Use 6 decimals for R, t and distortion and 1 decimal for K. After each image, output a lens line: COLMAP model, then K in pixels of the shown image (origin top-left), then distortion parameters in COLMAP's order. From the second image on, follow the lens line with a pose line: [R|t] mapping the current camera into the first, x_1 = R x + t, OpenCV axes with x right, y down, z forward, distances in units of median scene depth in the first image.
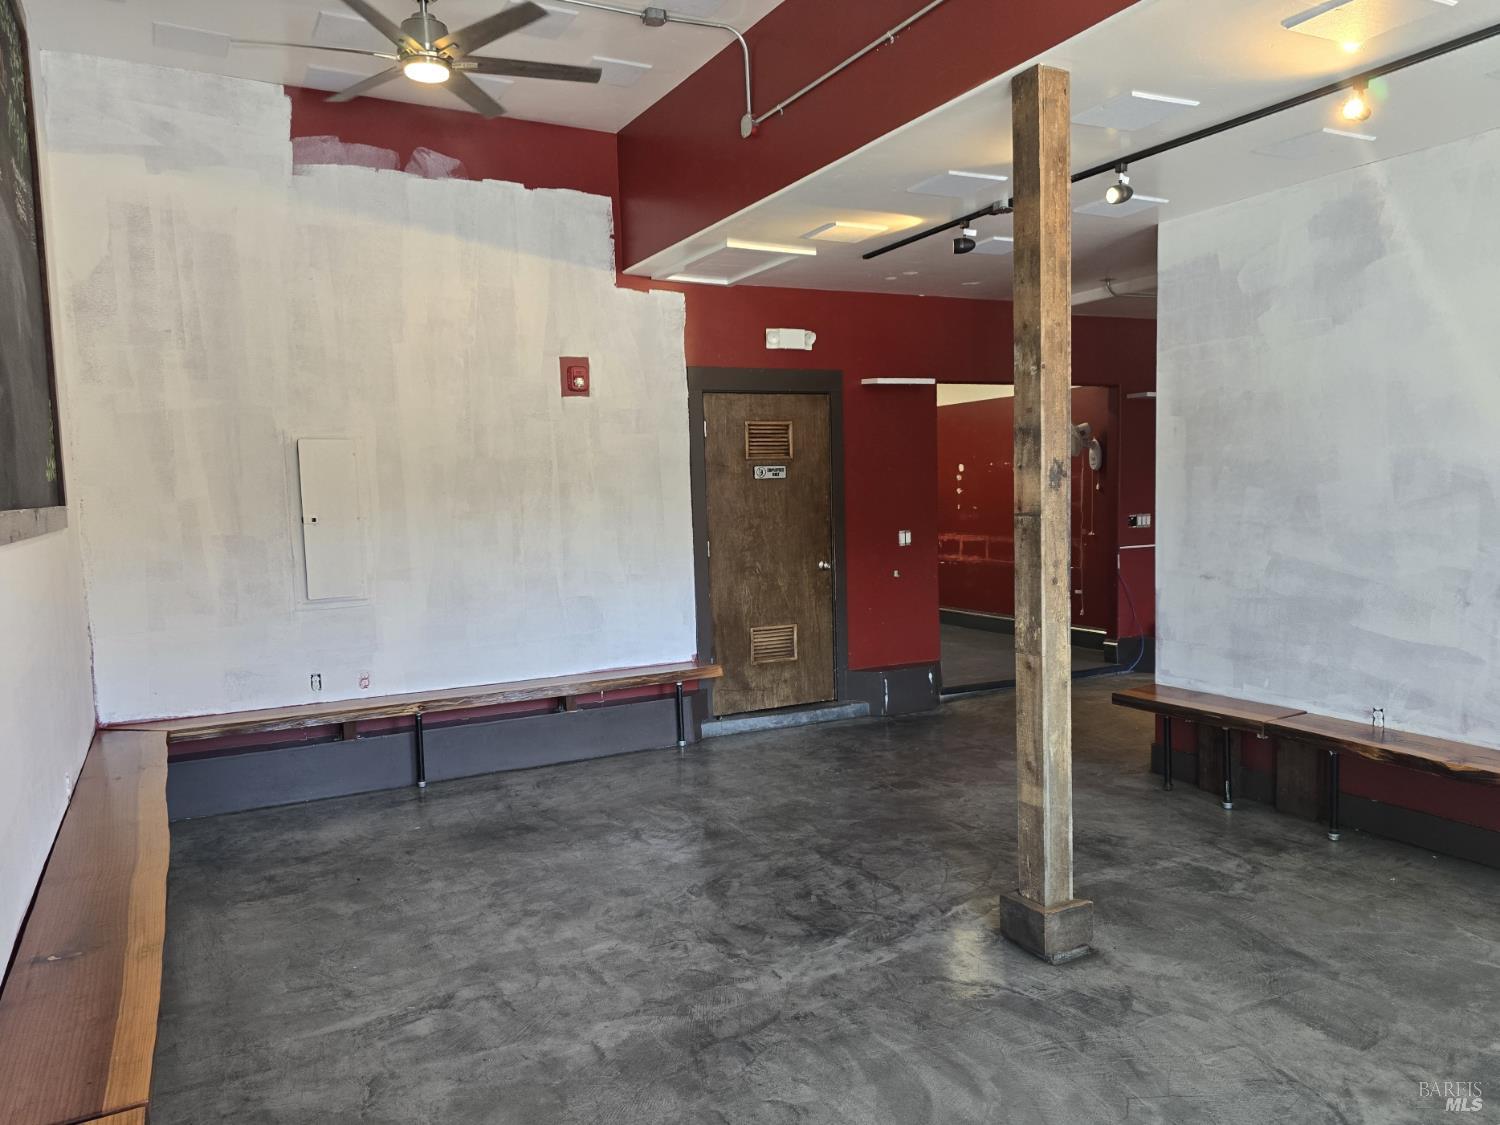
lens RADIAL K [[1093.9, 0, 746.7], [0, 1093.9, 577.7], [0, 0, 1]] dist [0.007129, -0.001777]
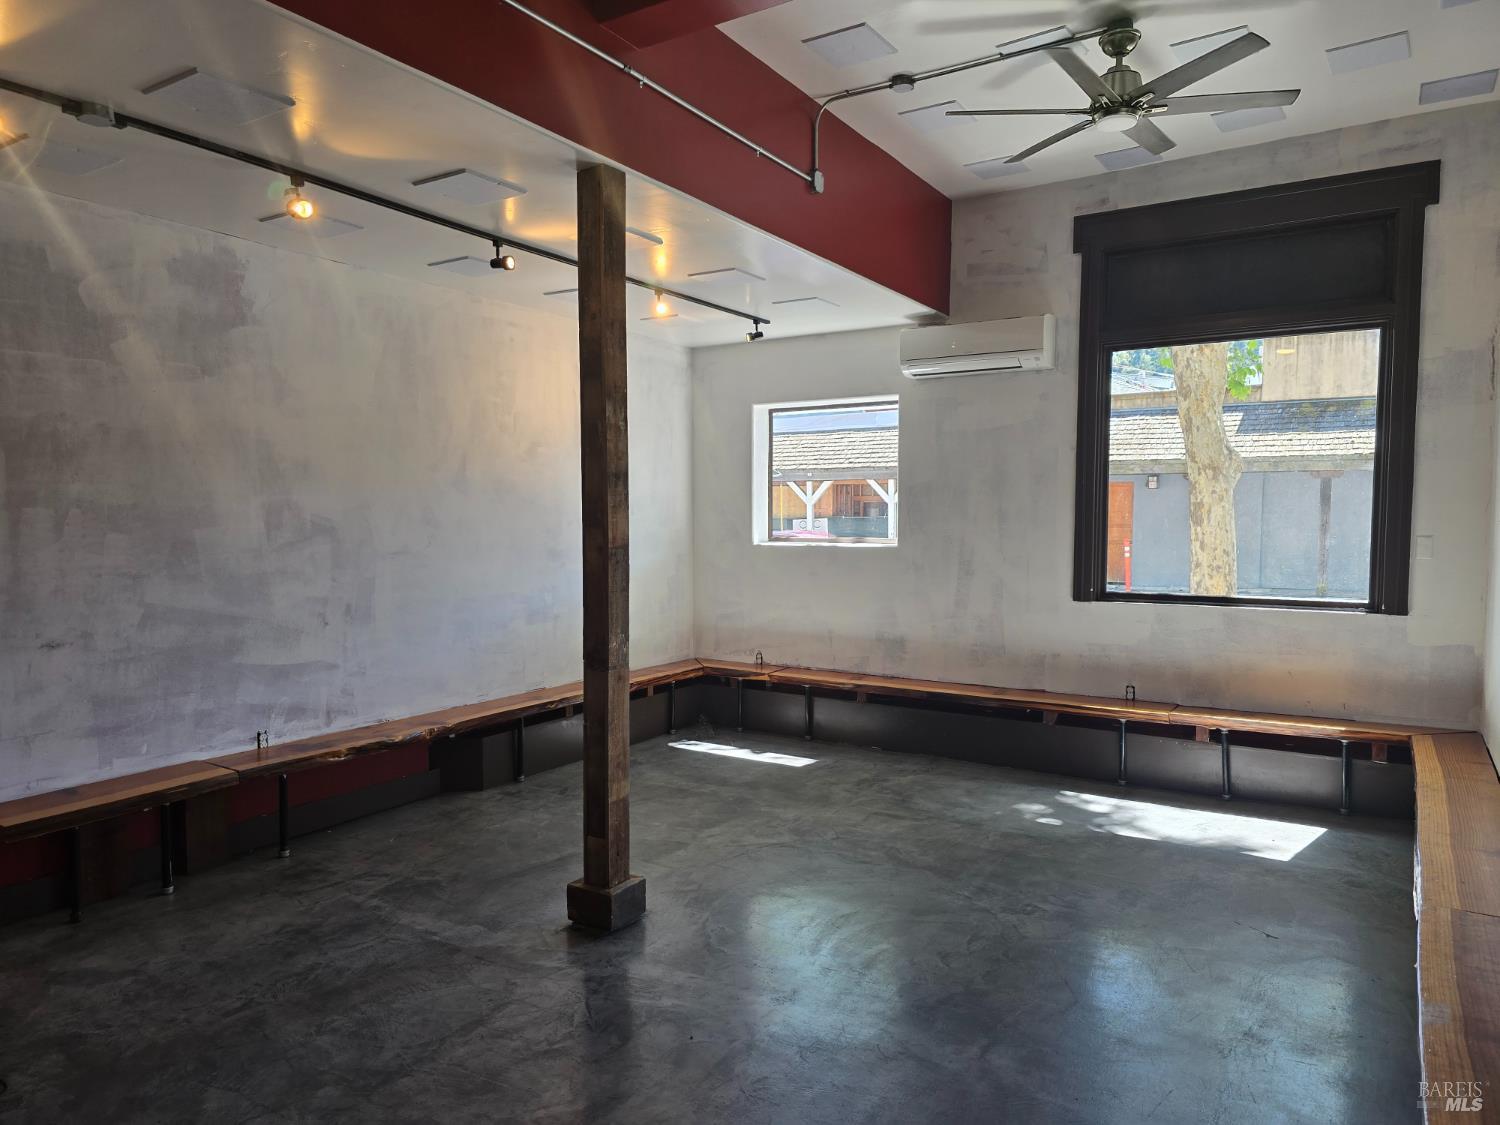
lens RADIAL K [[1006.1, 0, 745.4], [0, 1006.1, 572.3], [0, 0, 1]] dist [0.093162, -0.085759]
pose [[-0.511216, -0.022311, 0.859163, -0.563426], [0.089268, 0.992878, 0.078899, -0.079407], [-0.854804, 0.117030, -0.505583, 1.094400]]
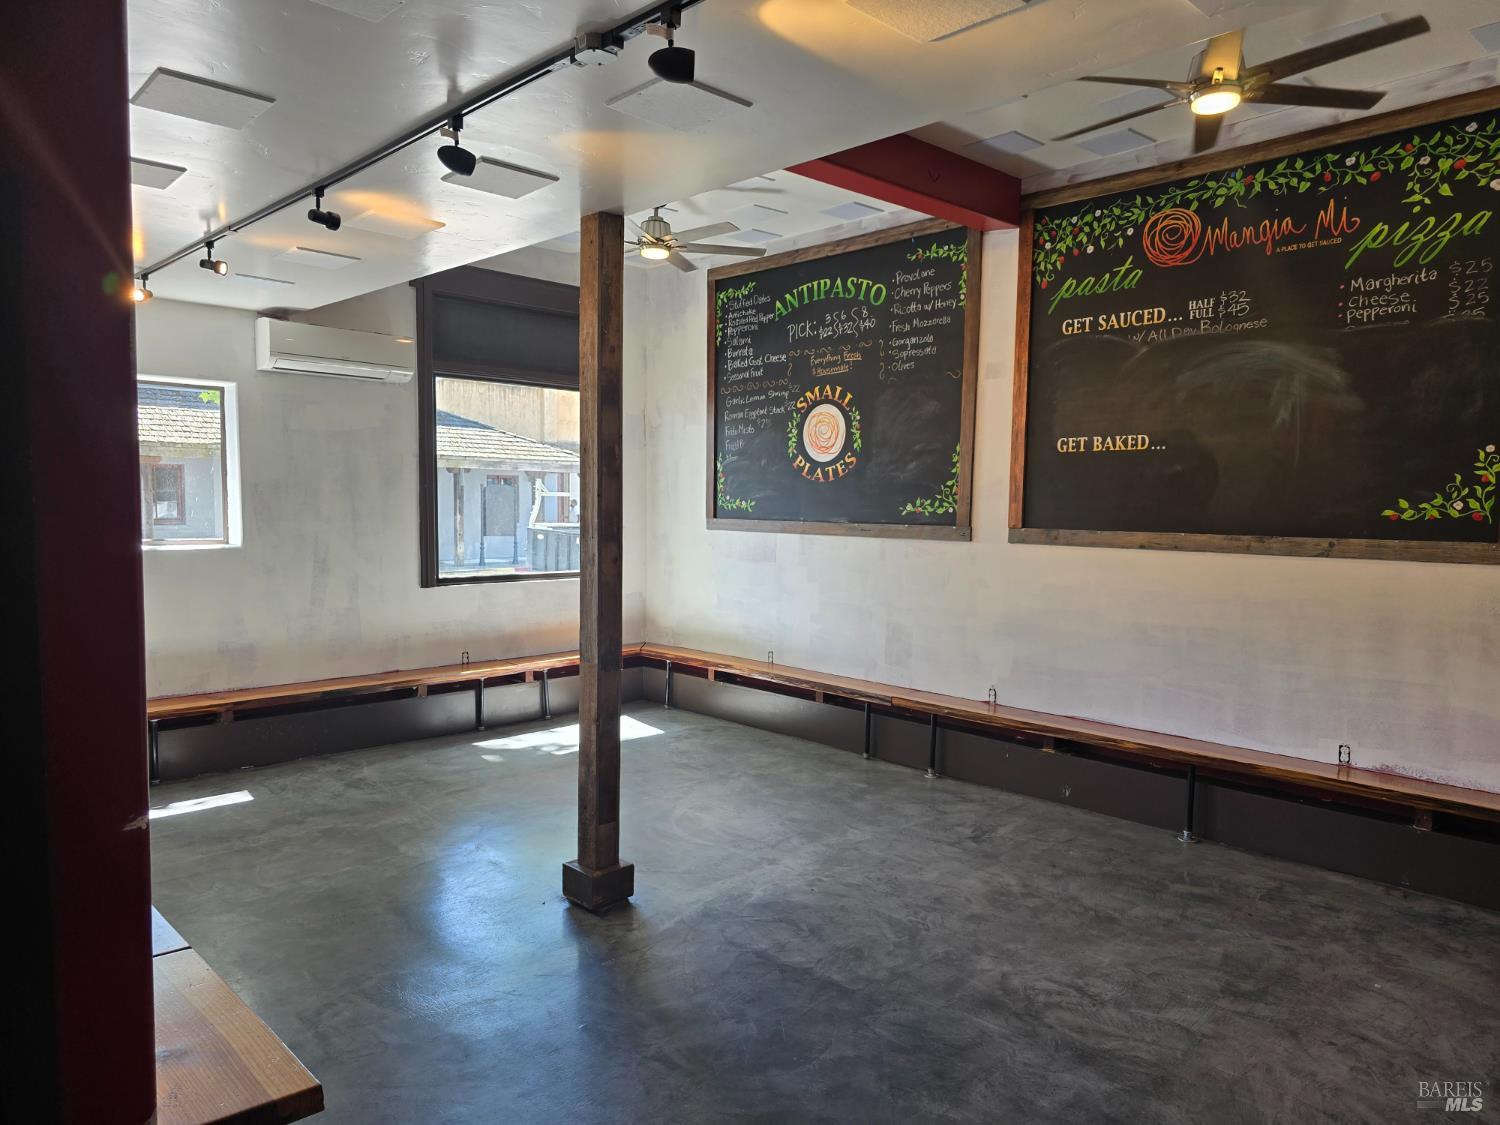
lens RADIAL K [[1006.1, 0, 745.4], [0, 1006.1, 572.3], [0, 0, 1]] dist [0.093162, -0.085759]
pose [[-0.957824, 0.035472, -0.285156, 0.342818], [-0.011901, 0.986603, 0.162704, -0.181204], [0.287107, 0.159236, -0.944570, 1.663320]]
